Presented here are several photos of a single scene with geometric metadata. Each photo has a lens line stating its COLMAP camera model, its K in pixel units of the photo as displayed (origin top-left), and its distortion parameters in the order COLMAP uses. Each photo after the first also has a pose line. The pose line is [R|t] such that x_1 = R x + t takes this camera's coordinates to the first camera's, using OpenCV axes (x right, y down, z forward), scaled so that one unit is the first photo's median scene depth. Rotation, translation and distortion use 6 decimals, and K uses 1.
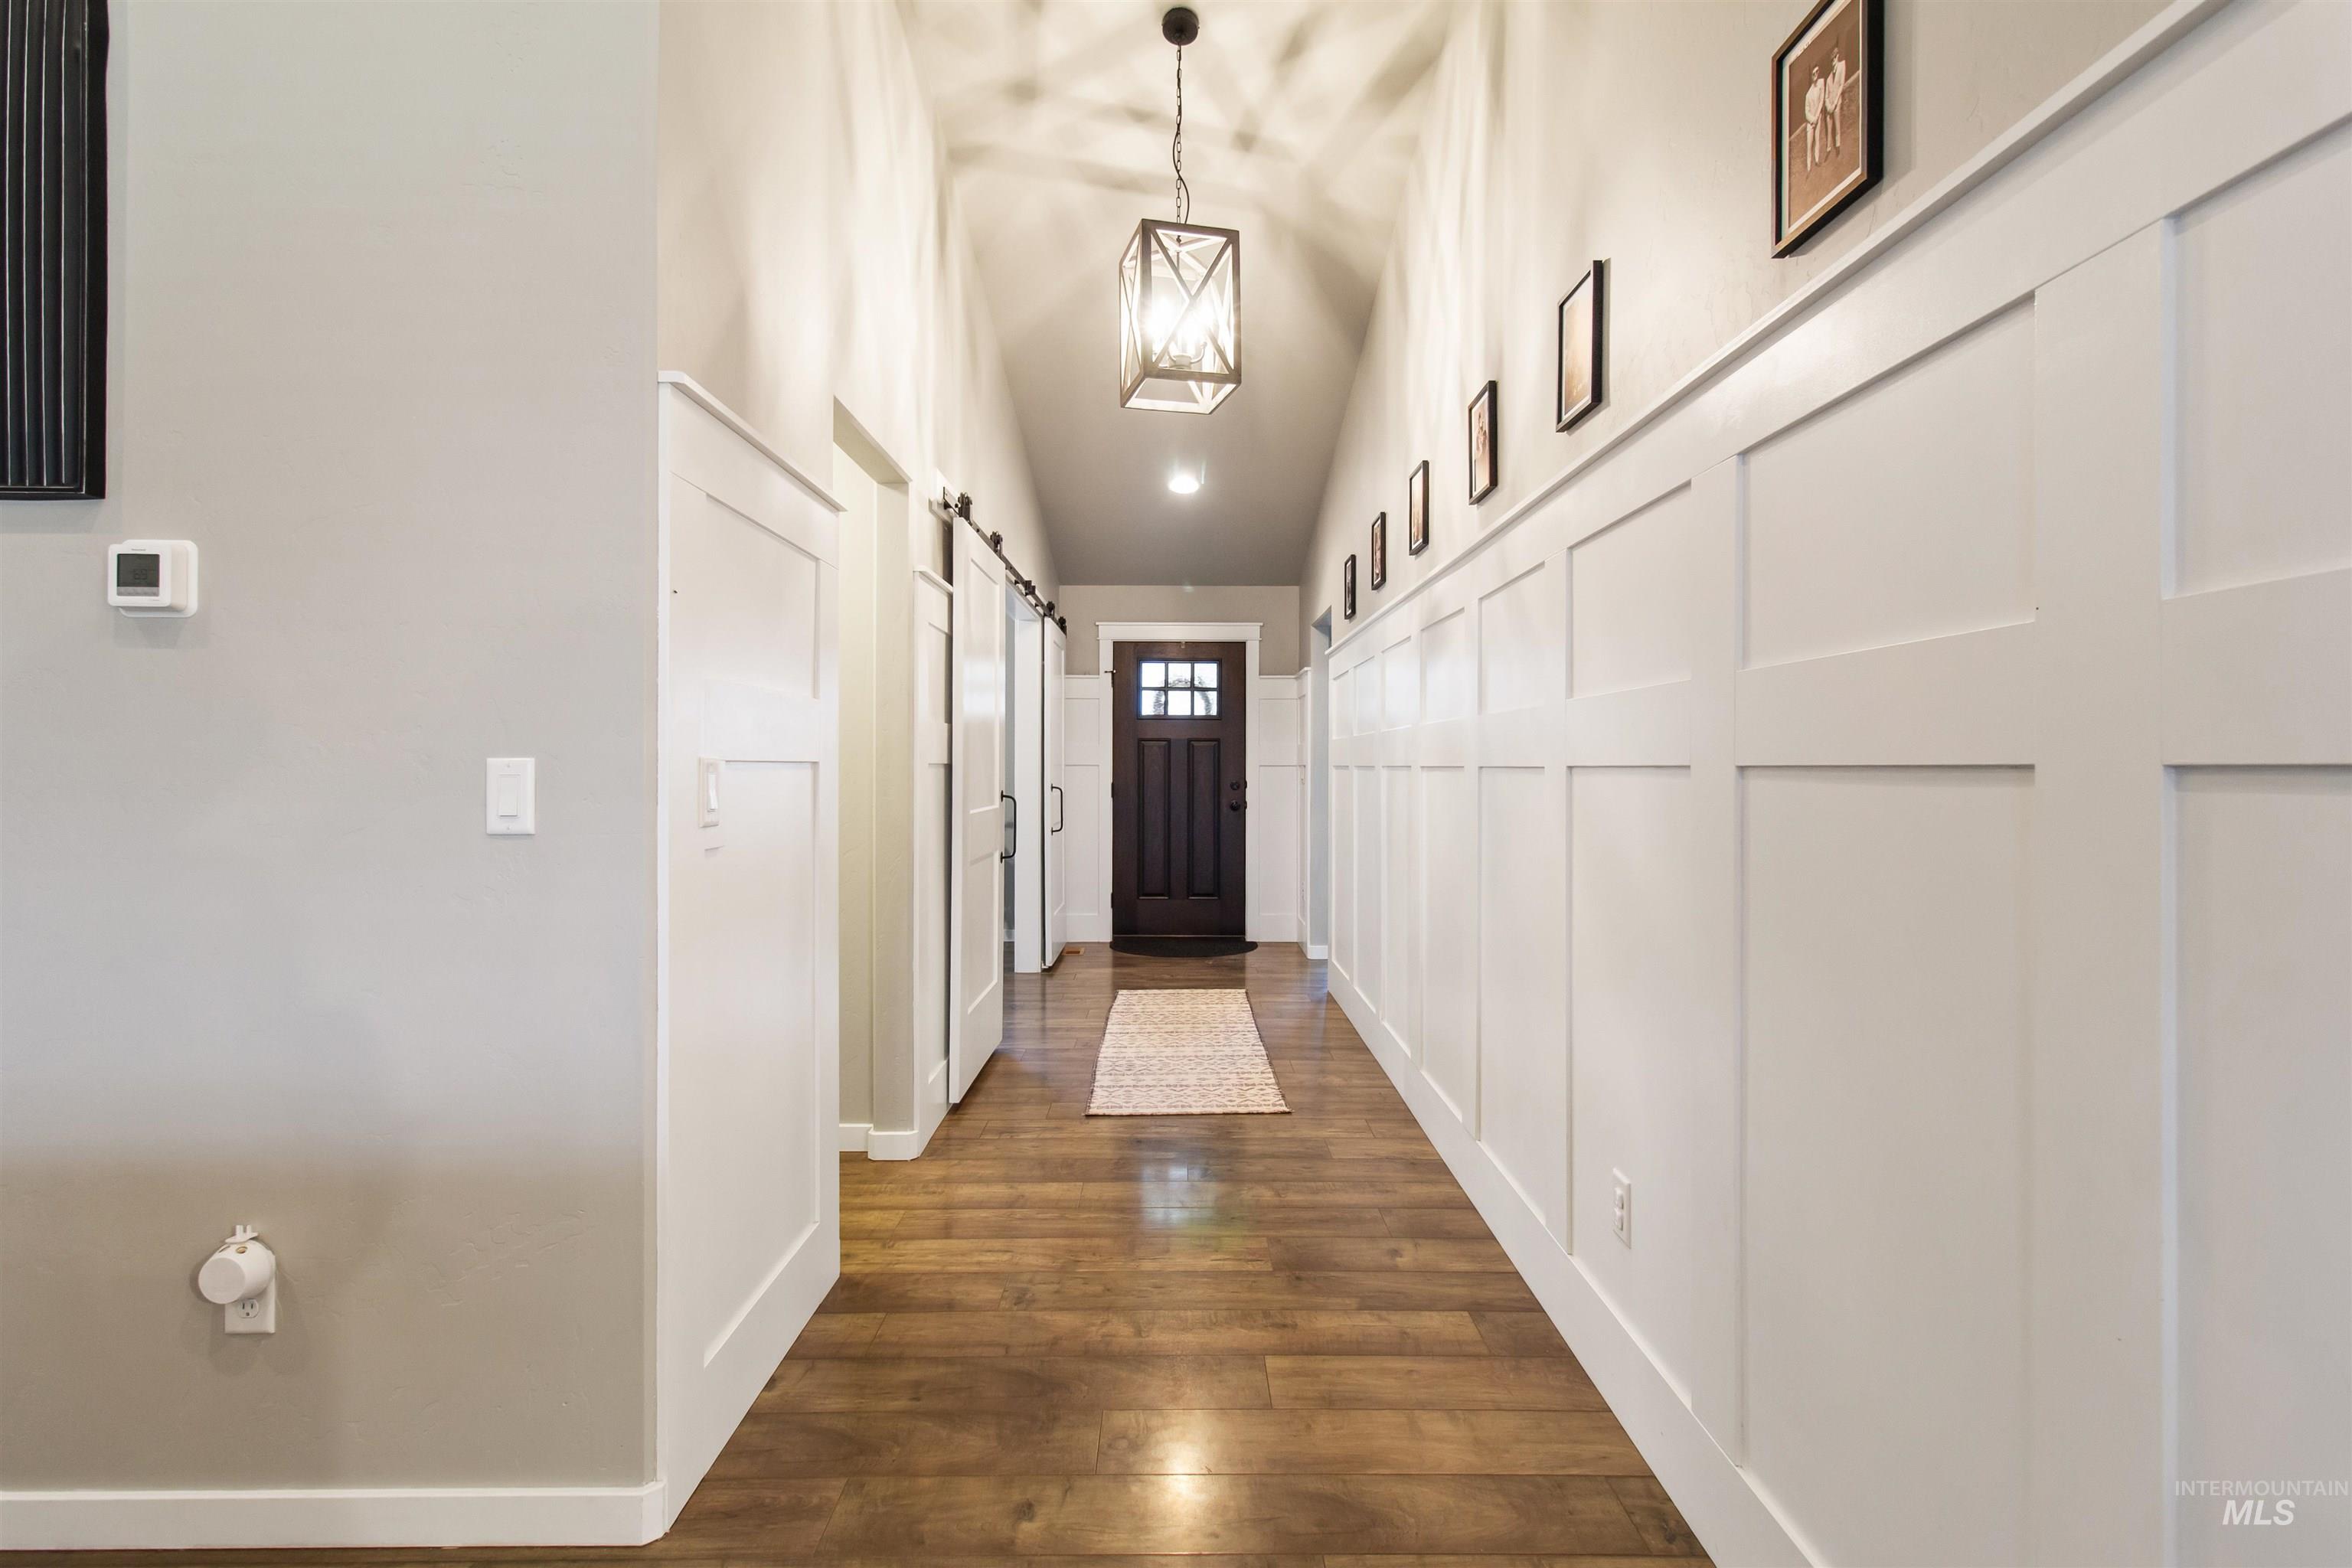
lens RADIAL K [[1090.5, 0, 1181.3], [0, 1090.5, 765.2], [0, 0, 1]] dist [0.003548, 0.000526]
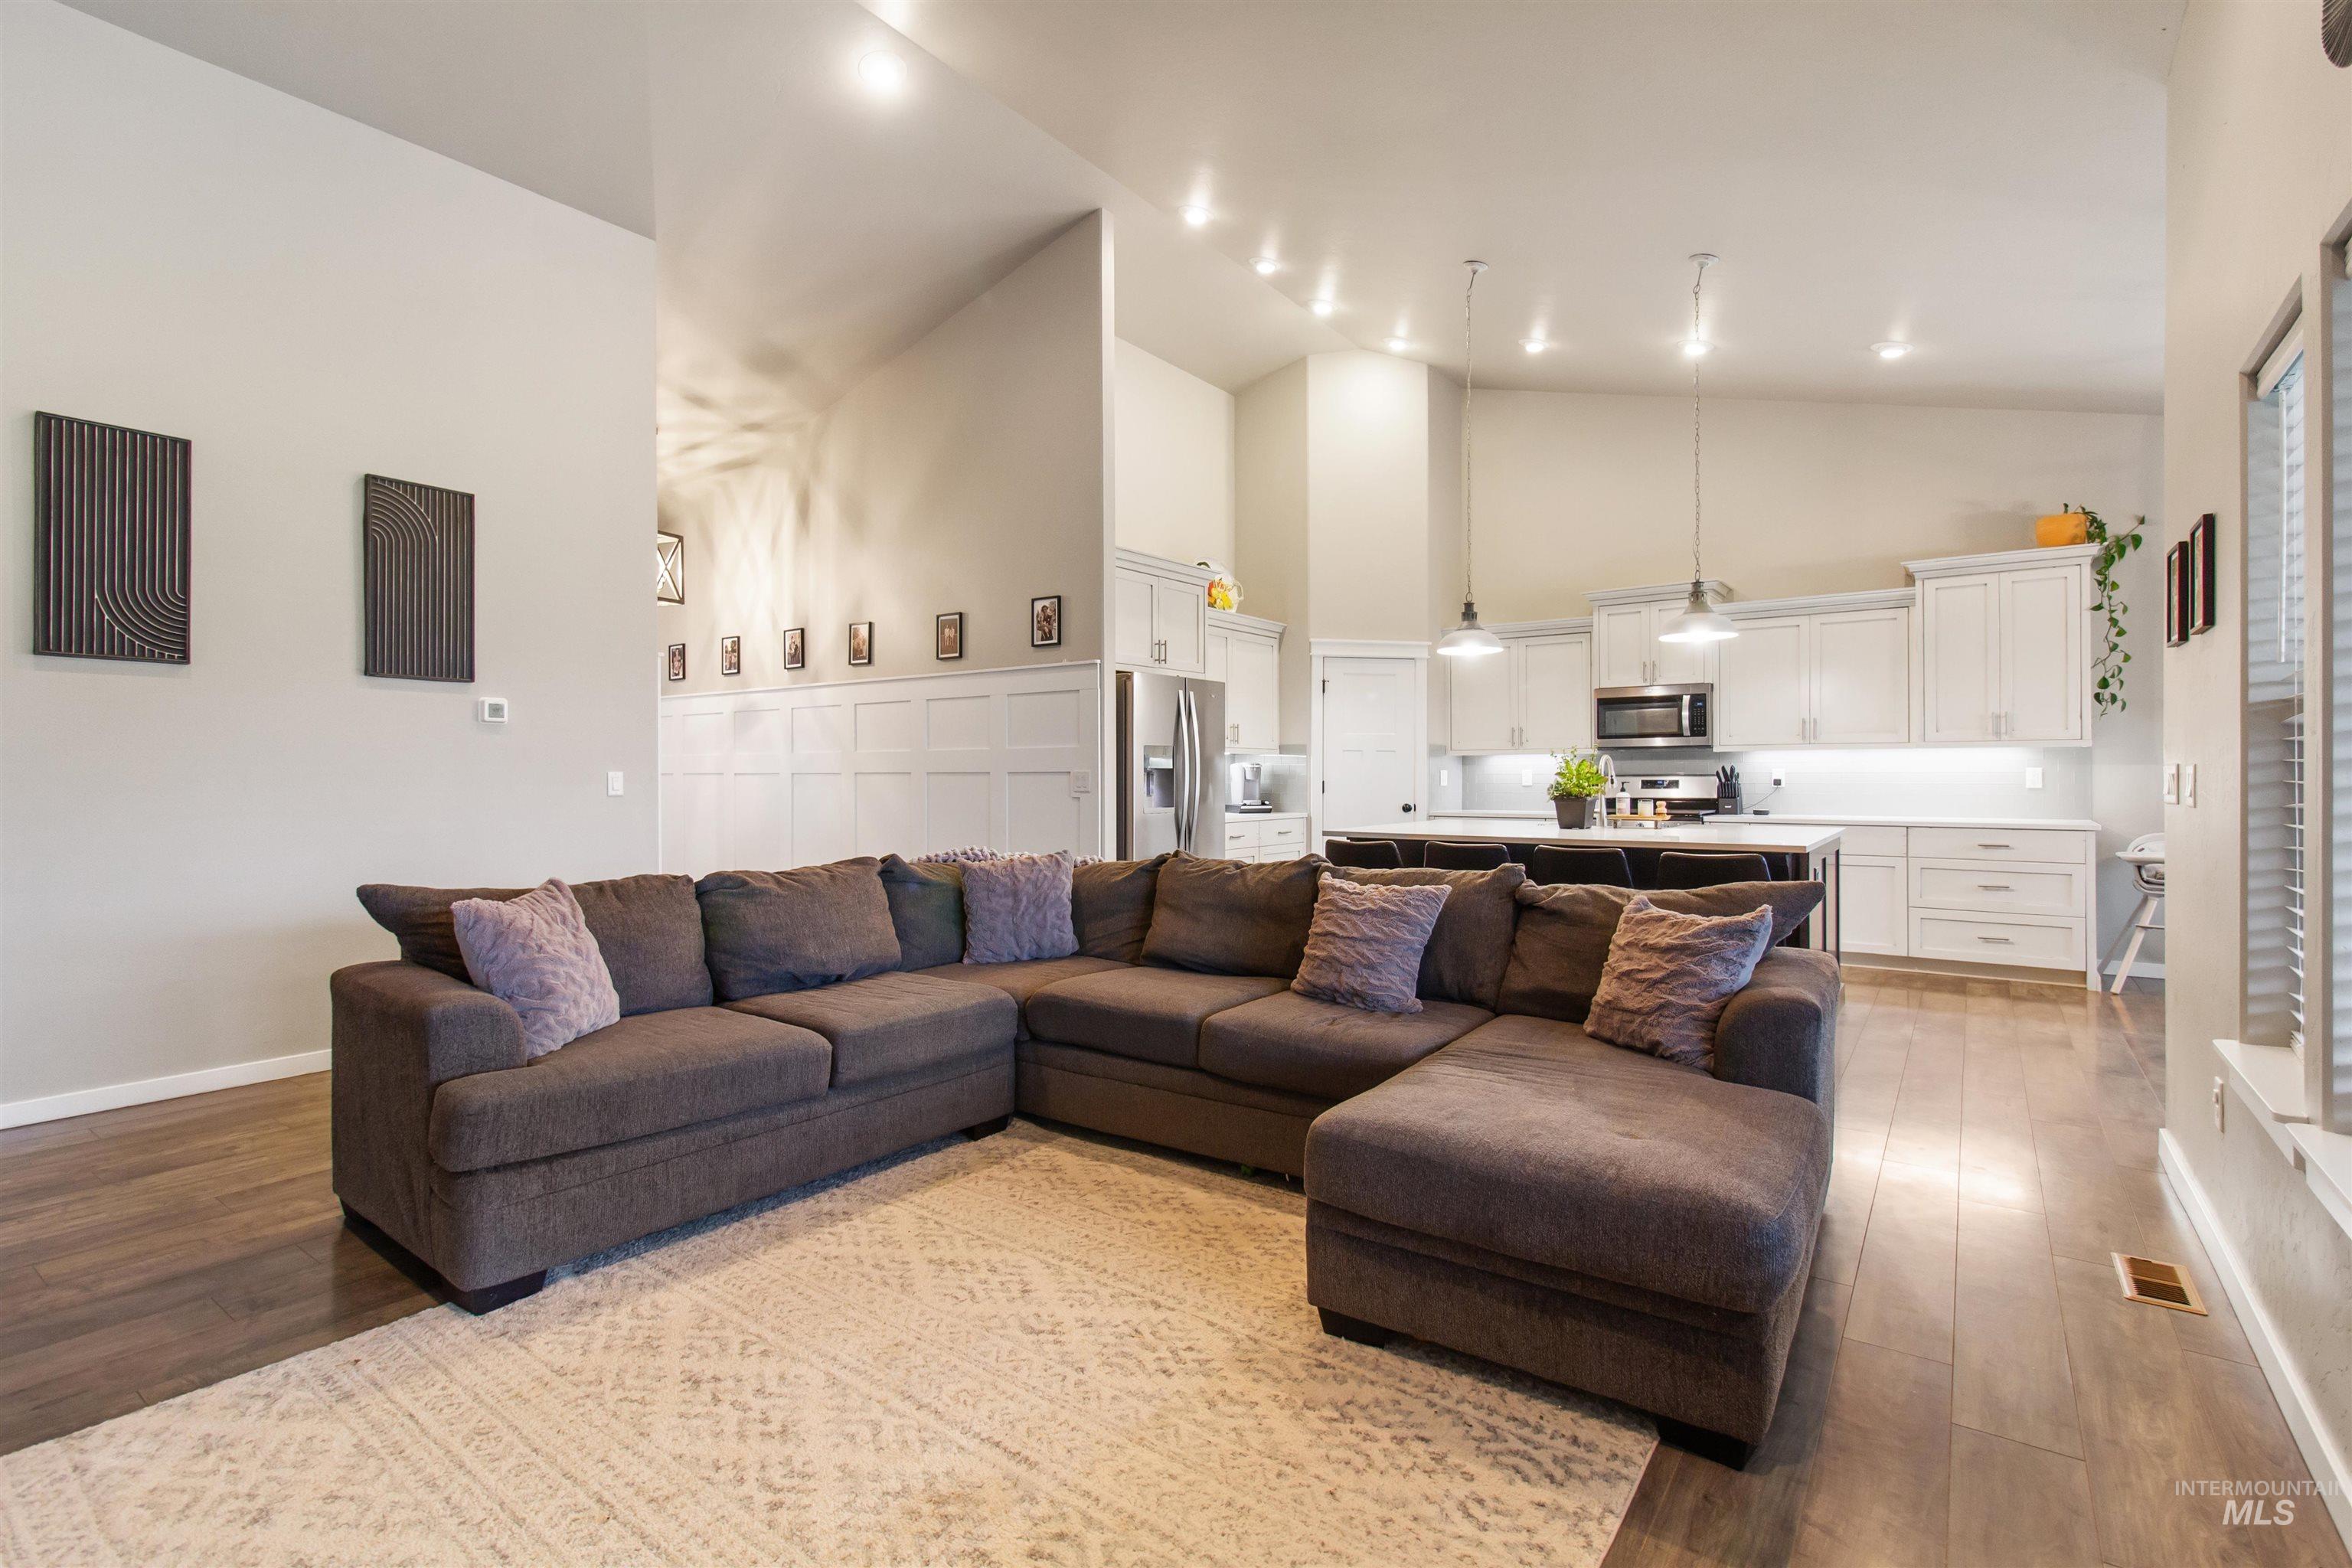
lens RADIAL K [[1090.5, 0, 1181.3], [0, 1090.5, 765.2], [0, 0, 1]] dist [0.003548, 0.000526]
pose [[0.587428, 0.004181, 0.809266, -2.215983], [-0.000526, 0.999988, -0.004784, -0.011126], [-0.809276, 0.002385, 0.587424, -2.197353]]
